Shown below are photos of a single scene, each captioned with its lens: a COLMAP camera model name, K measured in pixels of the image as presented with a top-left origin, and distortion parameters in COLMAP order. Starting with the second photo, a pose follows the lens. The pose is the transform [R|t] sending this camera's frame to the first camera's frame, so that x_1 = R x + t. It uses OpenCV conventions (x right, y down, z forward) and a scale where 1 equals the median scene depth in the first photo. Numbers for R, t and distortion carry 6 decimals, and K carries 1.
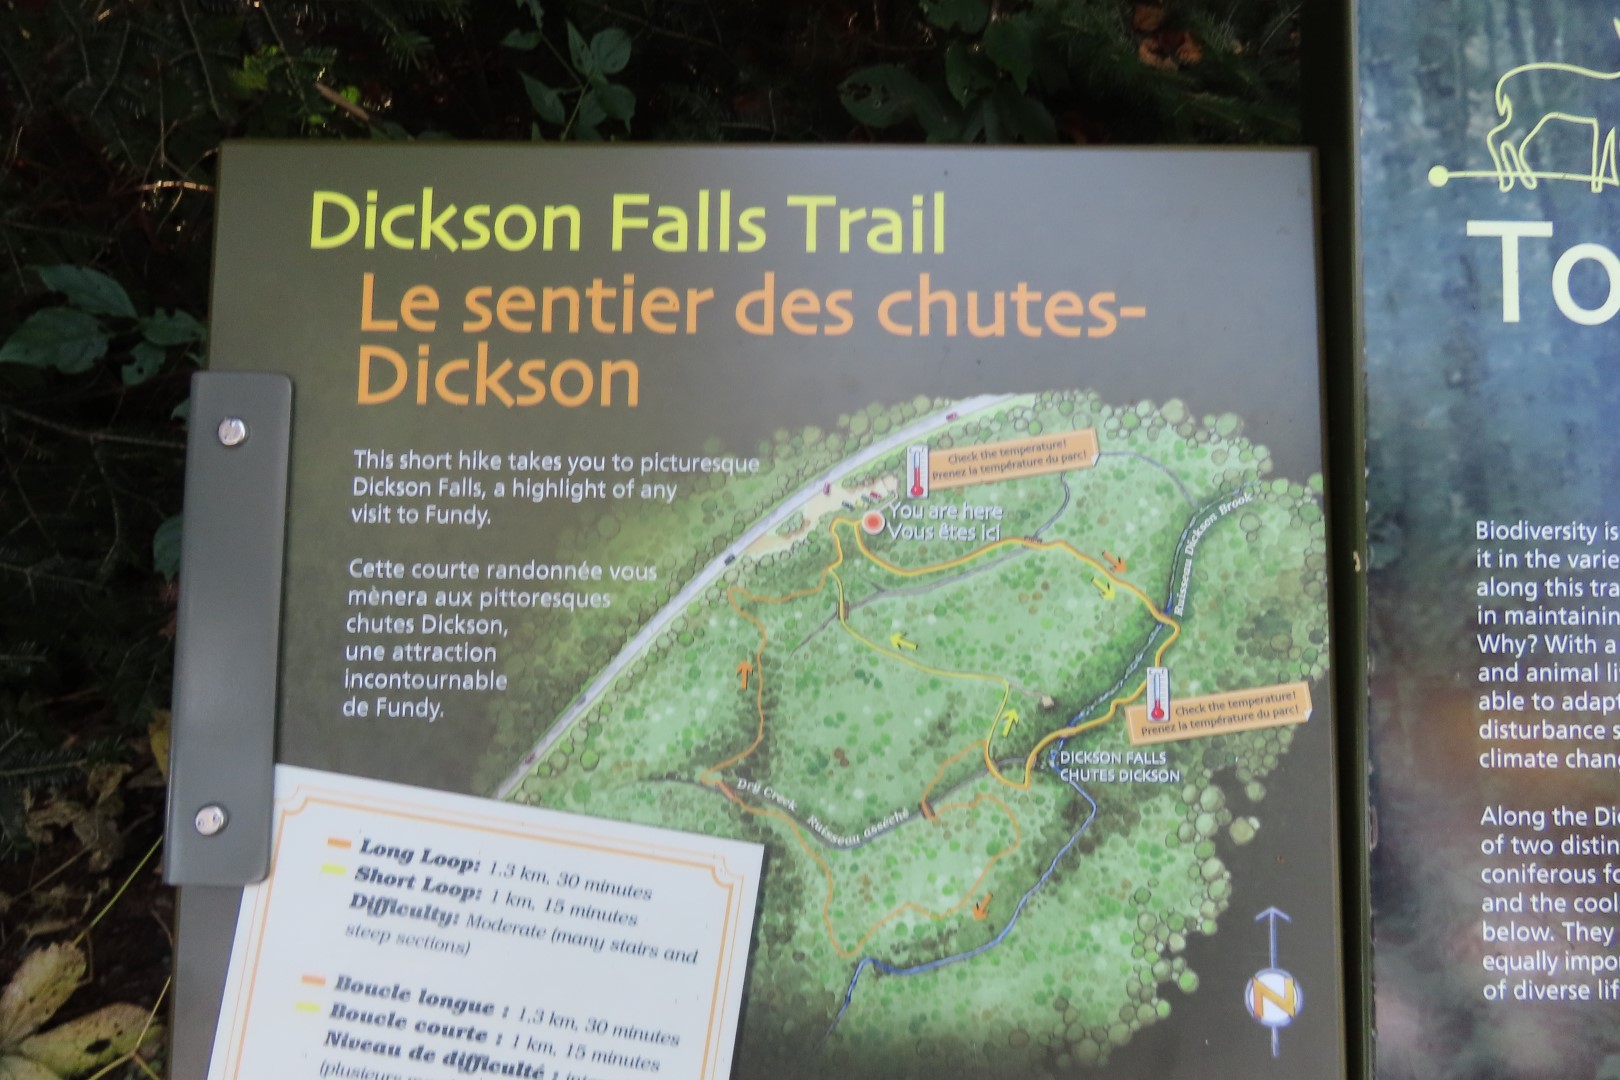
lens RADIAL K [[1013.8, 0, 810.0], [0, 1013.8, 540.0], [0, 0, 1]] dist [-0.008368, 0.004415]
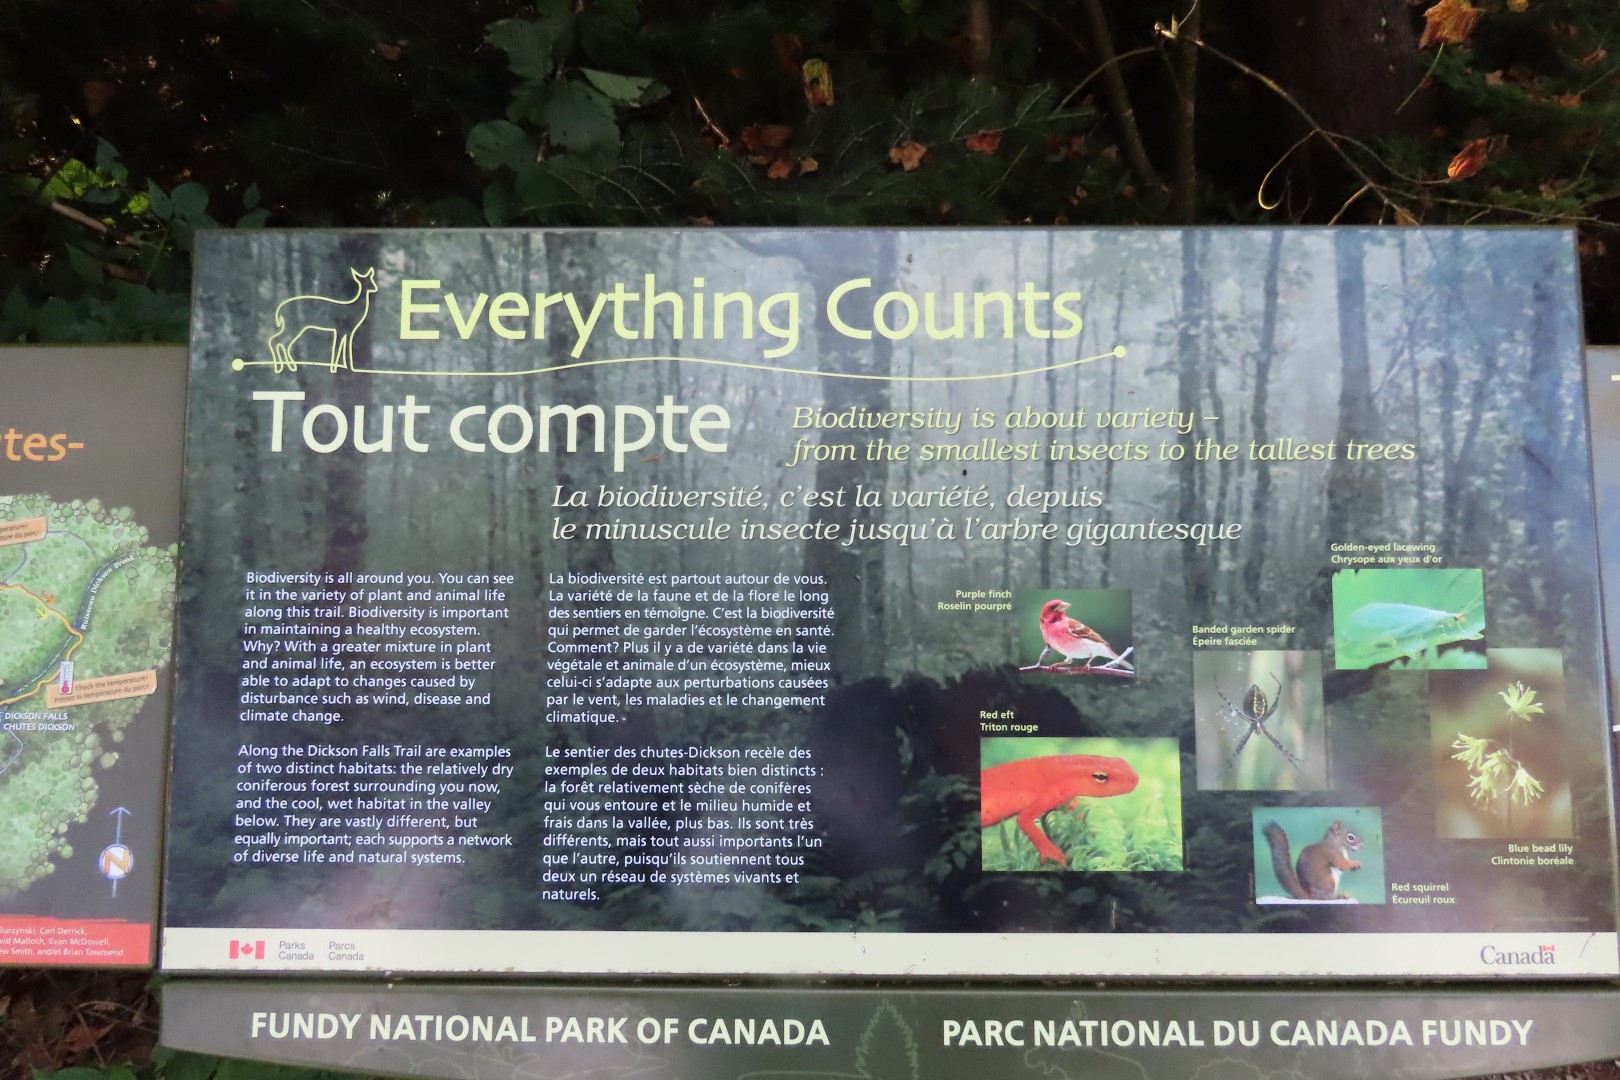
lens RADIAL K [[1013.8, 0, 810.0], [0, 1013.8, 540.0], [0, 0, 1]] dist [-0.008368, 0.004415]
pose [[0.999853, -0.005158, -0.016331, 1.588332], [0.004522, 0.999239, -0.038754, -0.002550], [0.016519, 0.038674, 0.999115, -0.636040]]
